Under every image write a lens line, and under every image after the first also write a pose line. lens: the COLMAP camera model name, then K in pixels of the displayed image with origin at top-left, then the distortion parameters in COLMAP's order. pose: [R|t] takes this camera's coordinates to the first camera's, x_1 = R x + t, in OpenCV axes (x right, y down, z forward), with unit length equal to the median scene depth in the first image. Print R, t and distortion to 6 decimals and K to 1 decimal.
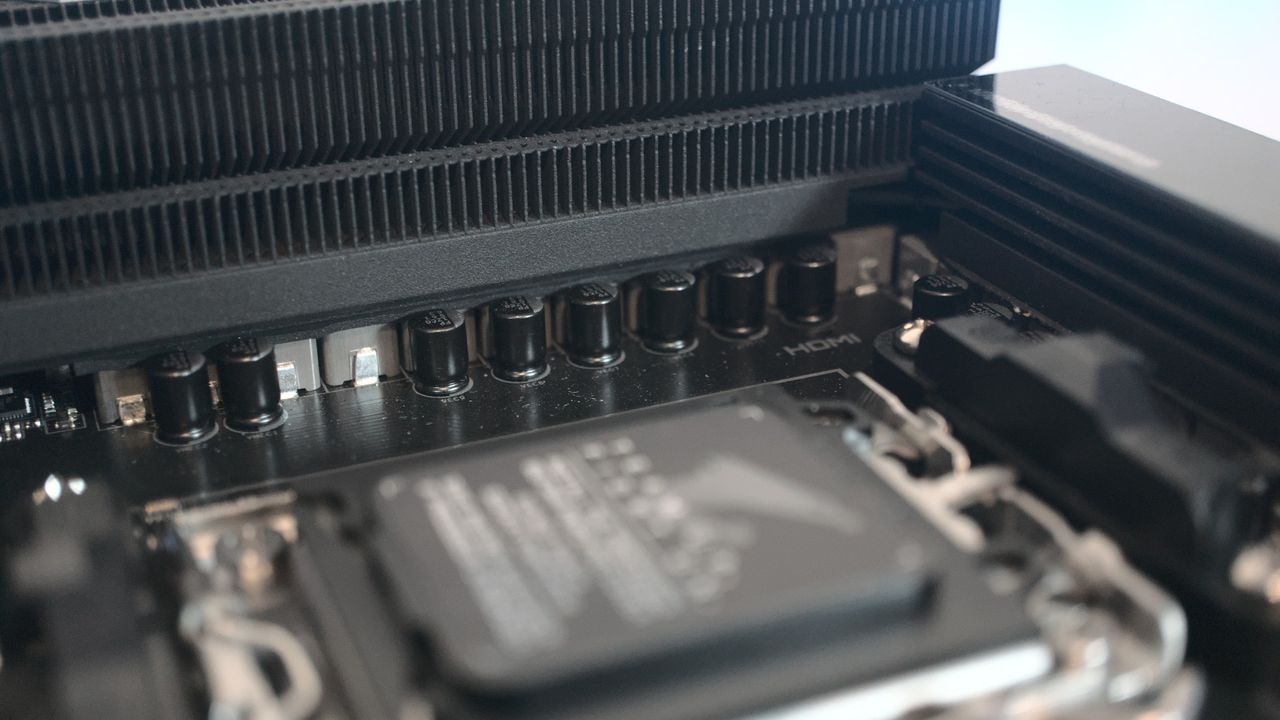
lens RADIAL K [[1601.4, 0, 640.0], [0, 1601.4, 360.0], [0, 0, 1]] dist [-0.010744, 0.012683]
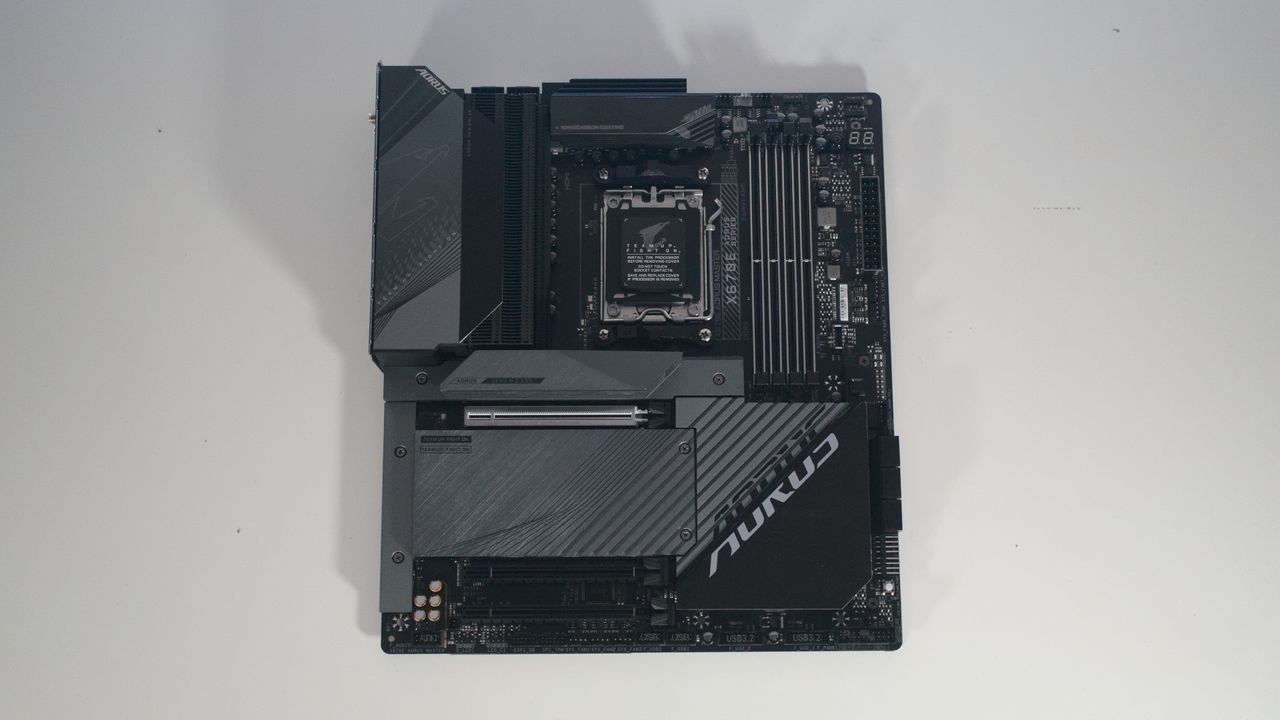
lens RADIAL K [[1601.4, 0, 640.0], [0, 1601.4, 360.0], [0, 0, 1]] dist [-0.010744, 0.012683]
pose [[0.373004, -0.904195, 0.208087, -1.539851], [0.367432, 0.349888, 0.861726, -4.666880], [-0.851975, -0.244969, 0.462740, -1.767821]]
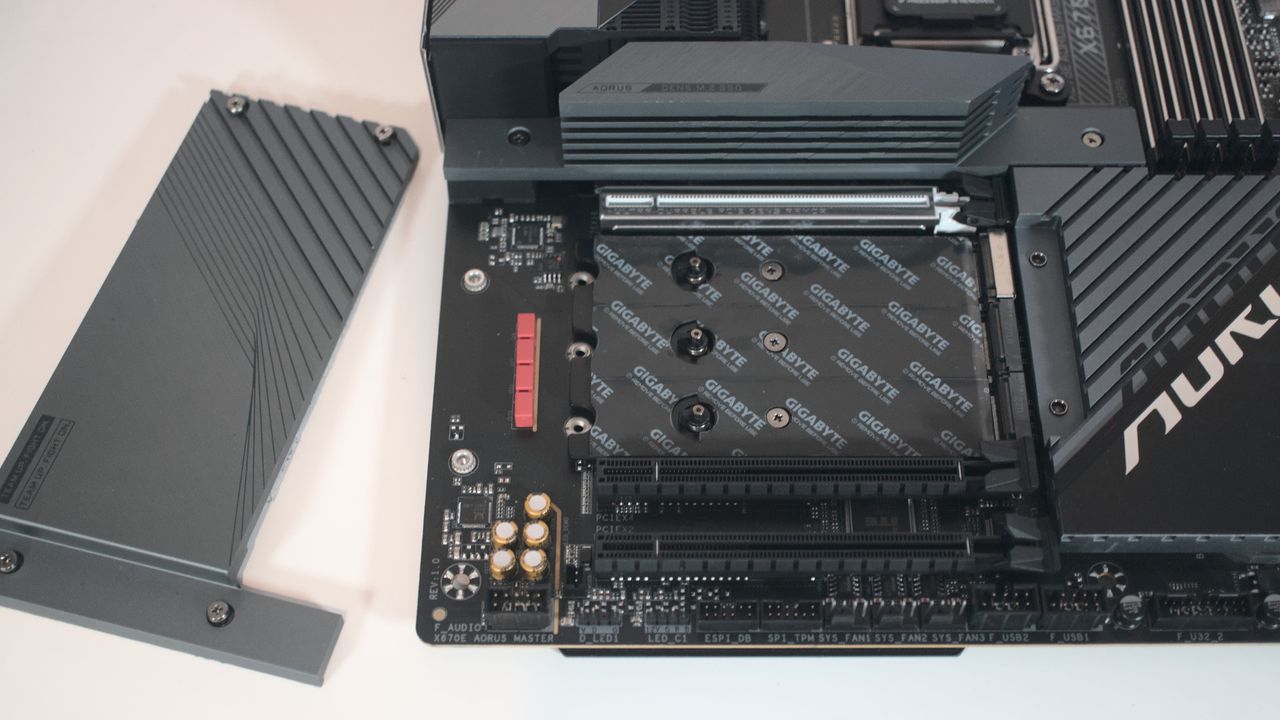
lens RADIAL K [[1581.4, 0, 645.5], [0, 1581.4, 424.5], [0, 0, 1]] dist [-0.005360, -0.006865]
pose [[0.380785, -0.797297, 0.468316, -2.378669], [0.385301, 0.597221, 0.703470, -1.761464], [-0.840563, -0.087429, 0.534612, -0.337121]]
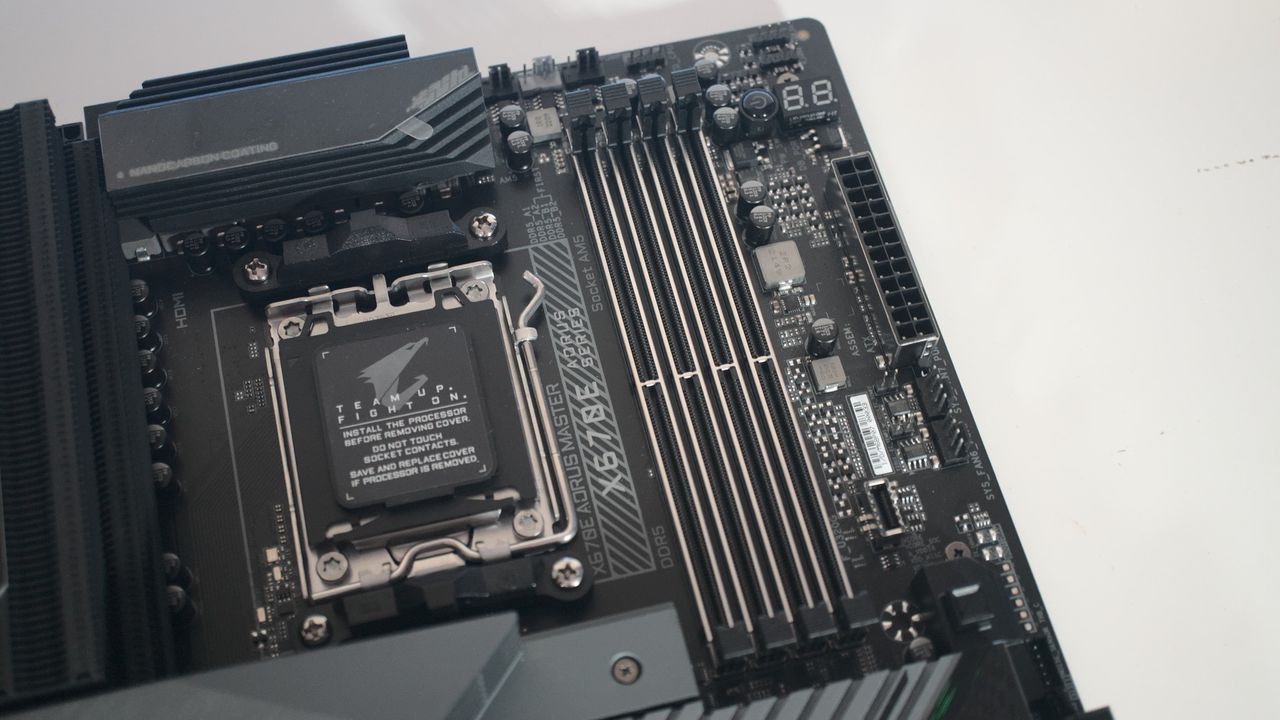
lens RADIAL K [[1601.4, 0, 640.0], [0, 1601.4, 360.0], [0, 0, 1]] dist [-0.010744, 0.012683]
pose [[0.142684, -0.865234, 0.480637, -1.015421], [0.385367, 0.495850, 0.778219, -1.638875], [-0.911665, 0.074182, 0.404183, -0.369124]]
